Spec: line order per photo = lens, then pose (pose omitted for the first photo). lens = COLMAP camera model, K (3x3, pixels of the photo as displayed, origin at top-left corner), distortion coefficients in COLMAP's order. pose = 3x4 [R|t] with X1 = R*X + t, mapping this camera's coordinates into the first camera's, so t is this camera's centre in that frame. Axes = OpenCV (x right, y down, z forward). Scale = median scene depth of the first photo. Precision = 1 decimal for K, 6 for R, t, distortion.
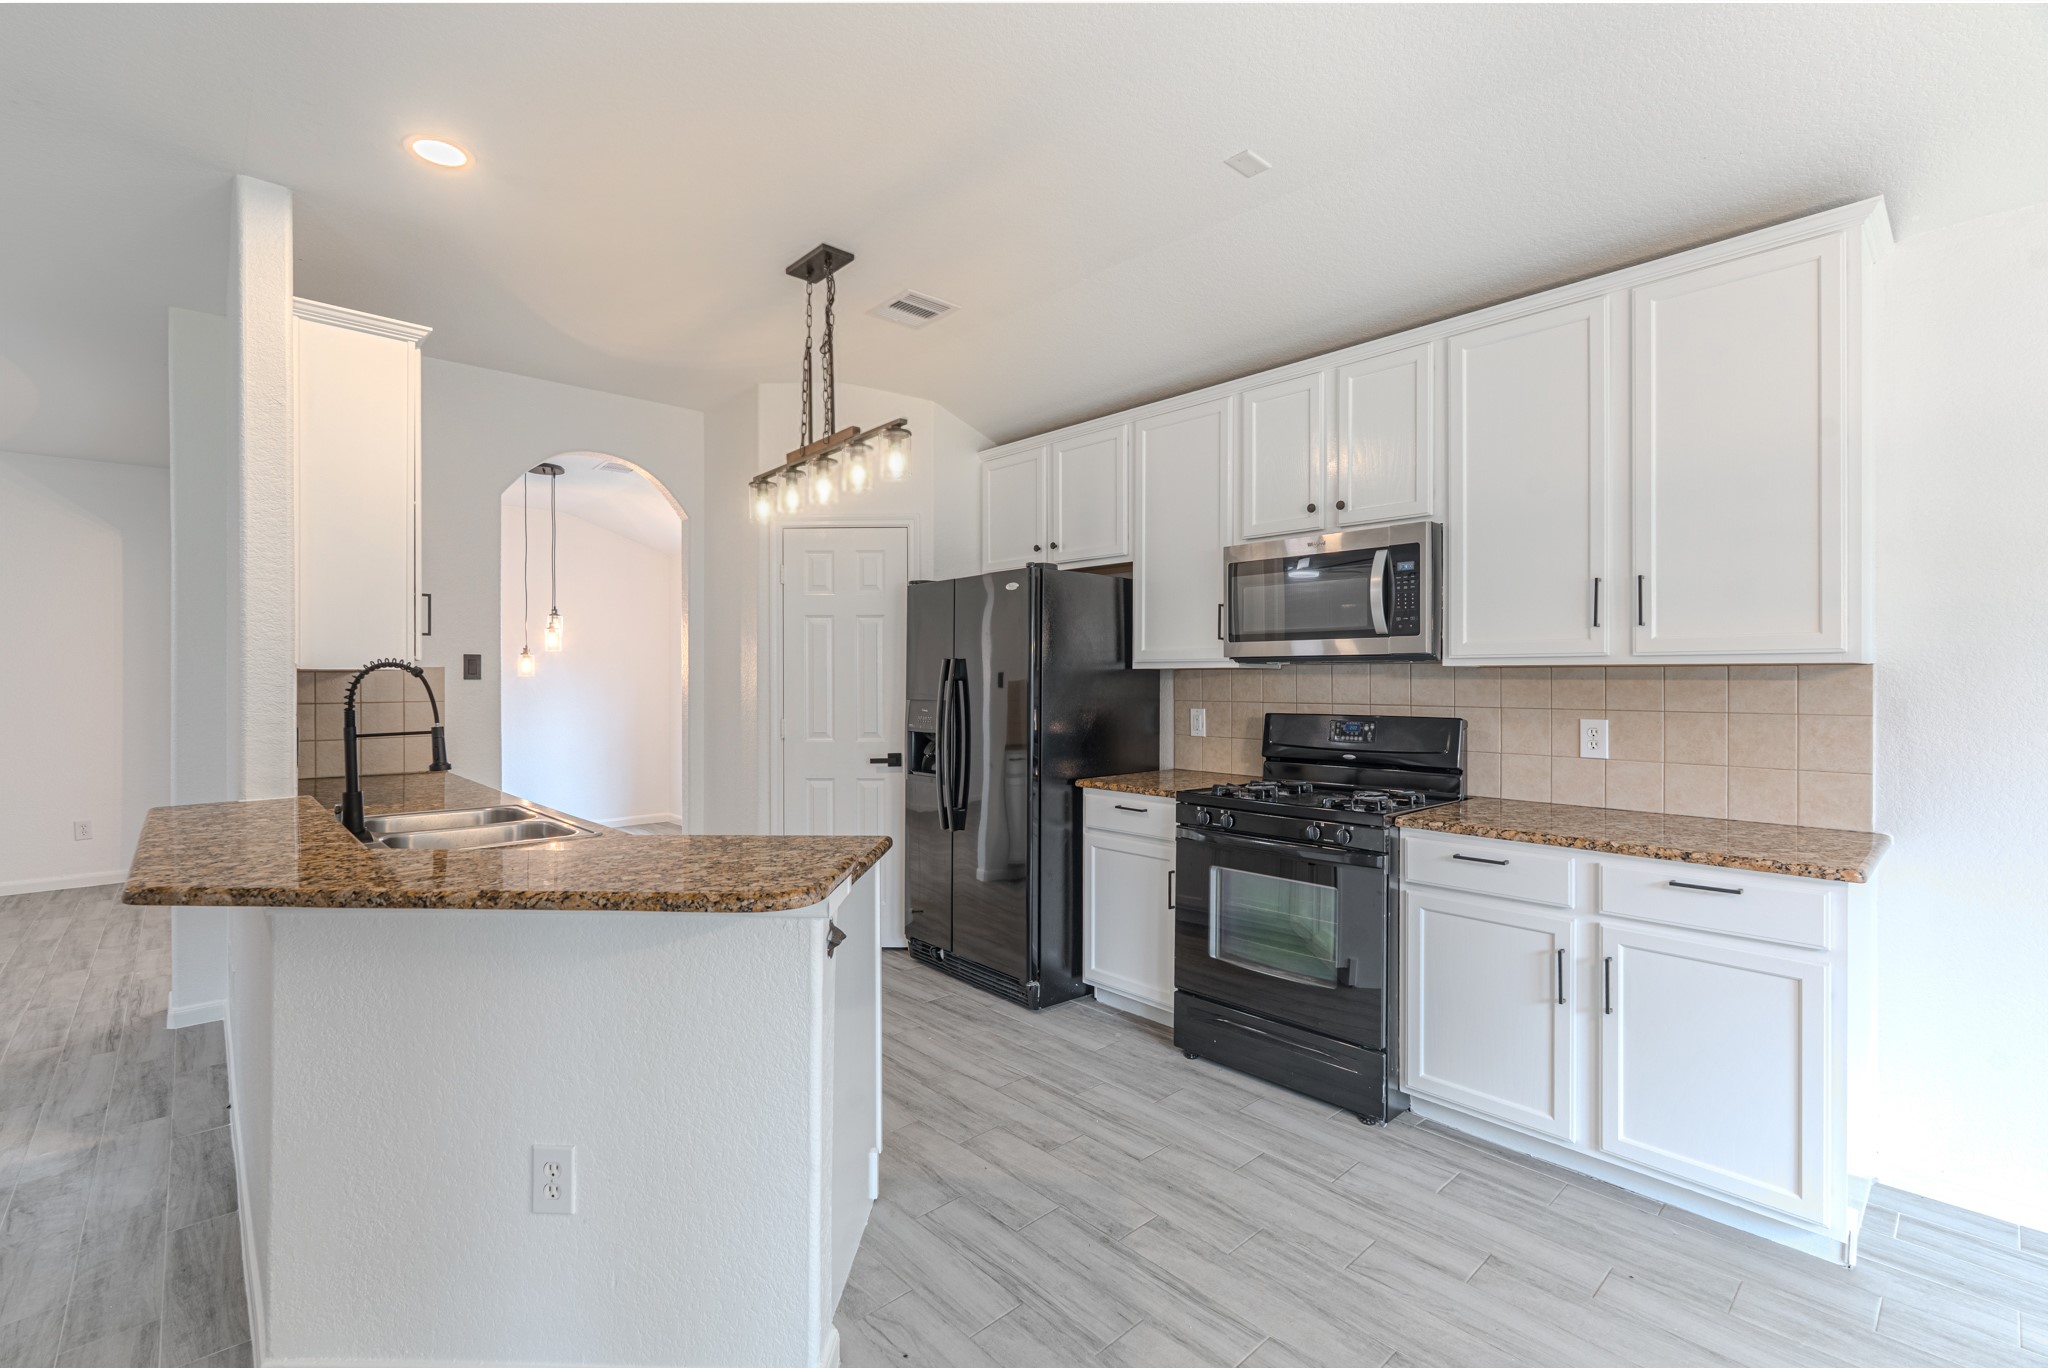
lens RADIAL K [[912.4, 0, 1025.3], [0, 912.4, 680.3], [0, 0, 1]] dist [-0.001279, 0.000301]
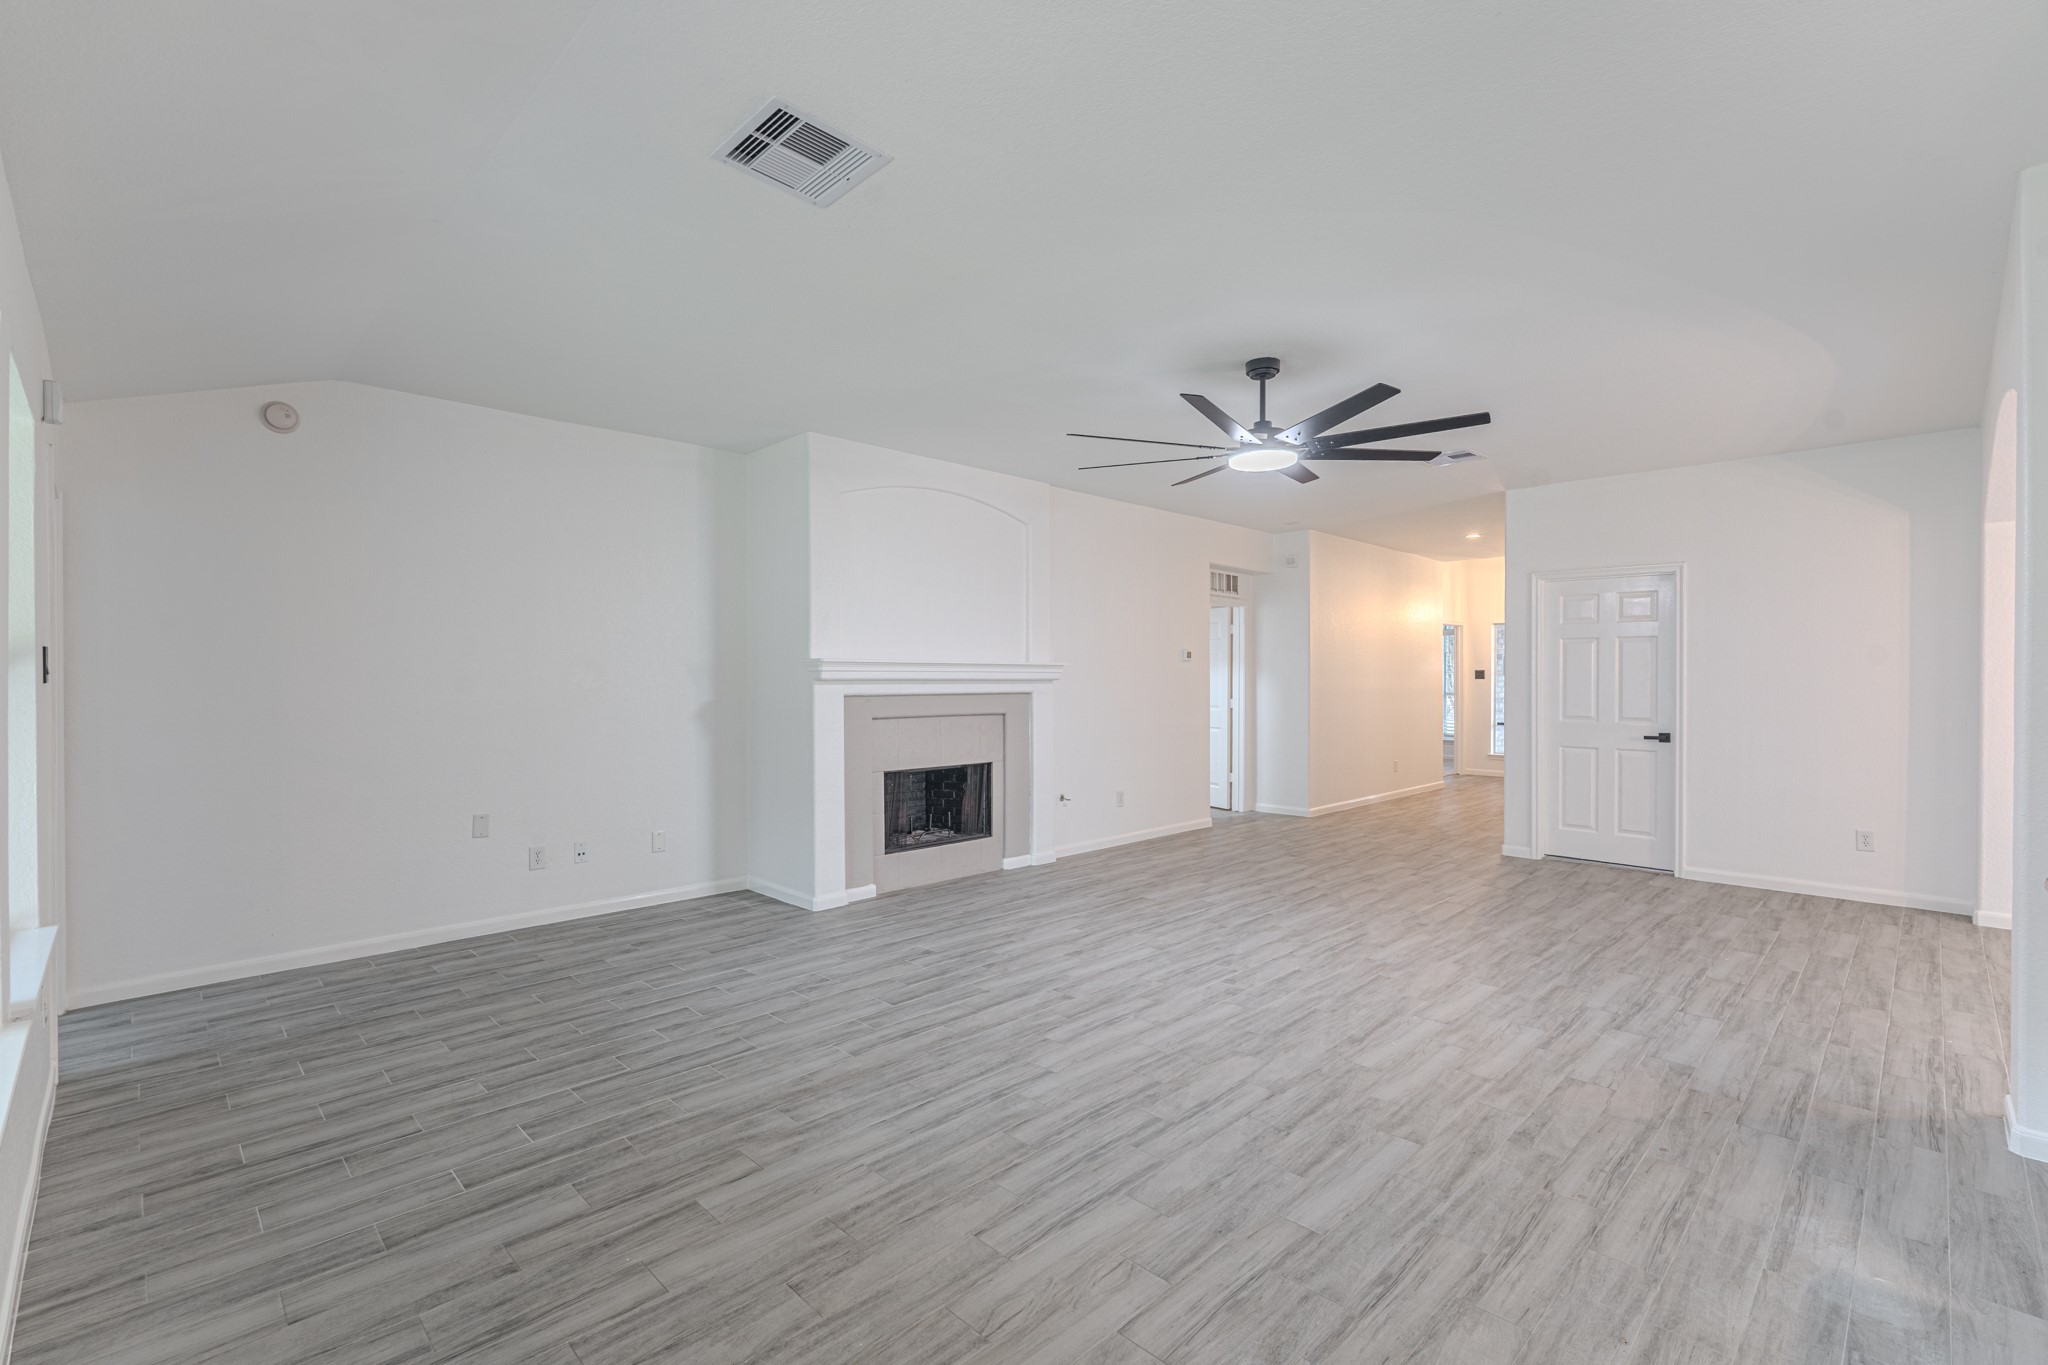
lens RADIAL K [[912.4, 0, 1023.2], [0, 912.4, 673.9], [0, 0, 1]] dist [-0.001279, 0.000301]
pose [[0.045497, -0.003459, -0.998958, -0.227659], [-0.004048, 0.999985, -0.003646, 0.002054], [0.998956, 0.004210, 0.045483, 0.158307]]
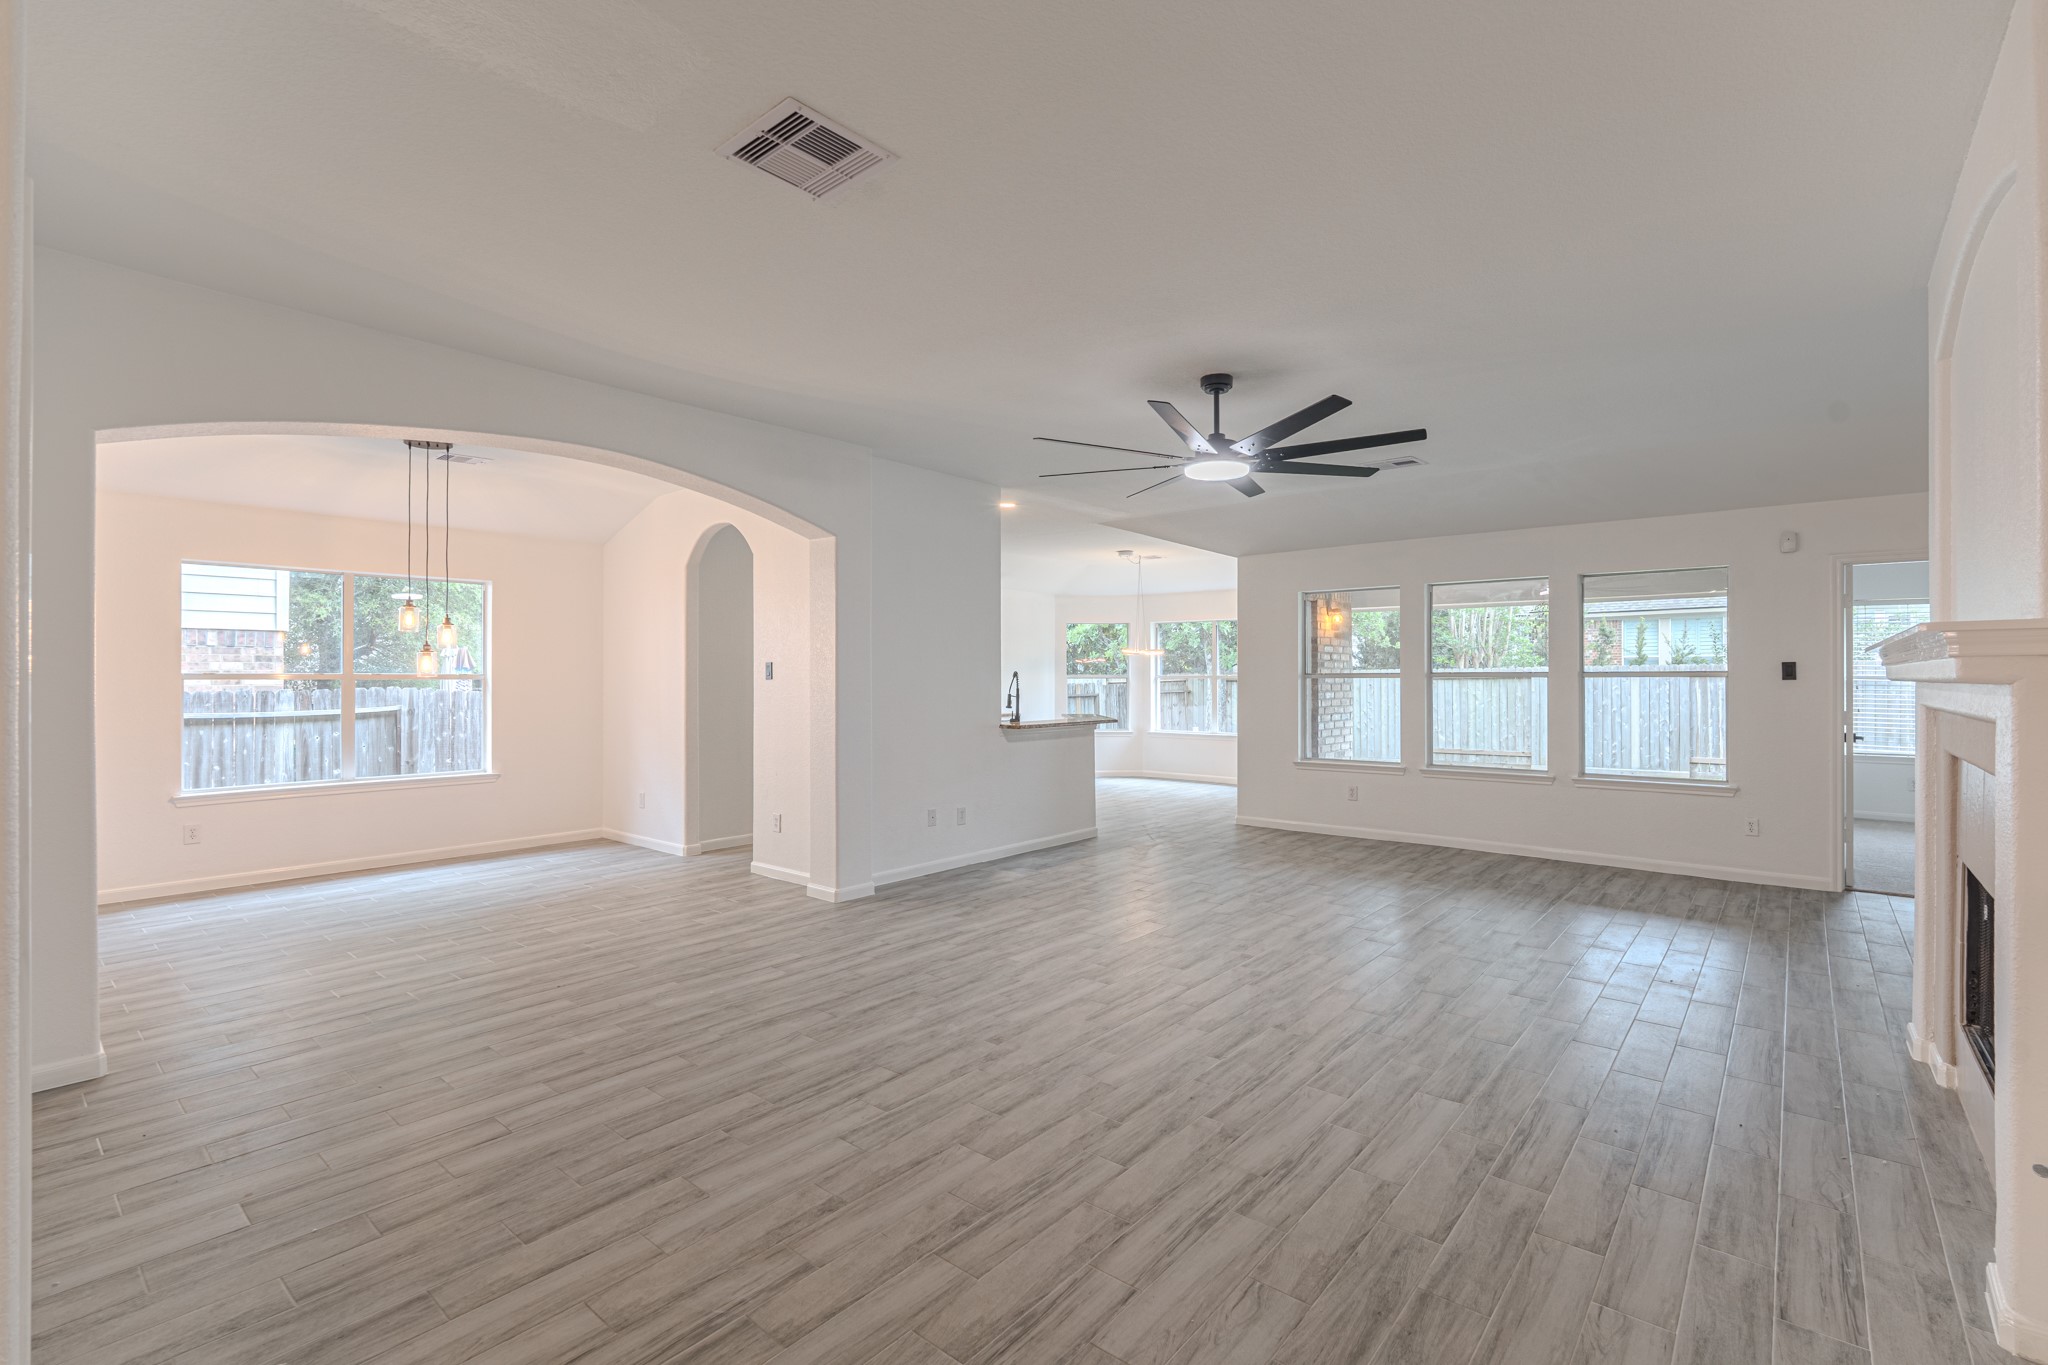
lens RADIAL K [[912.4, 0, 1009.5], [0, 912.4, 685.7], [0, 0, 1]] dist [-0.001279, 0.000301]
pose [[-0.112501, -0.008792, 0.993613, -2.409603], [0.005990, 0.999937, 0.009526, -0.002072], [-0.993634, 0.007023, -0.112441, 0.880650]]
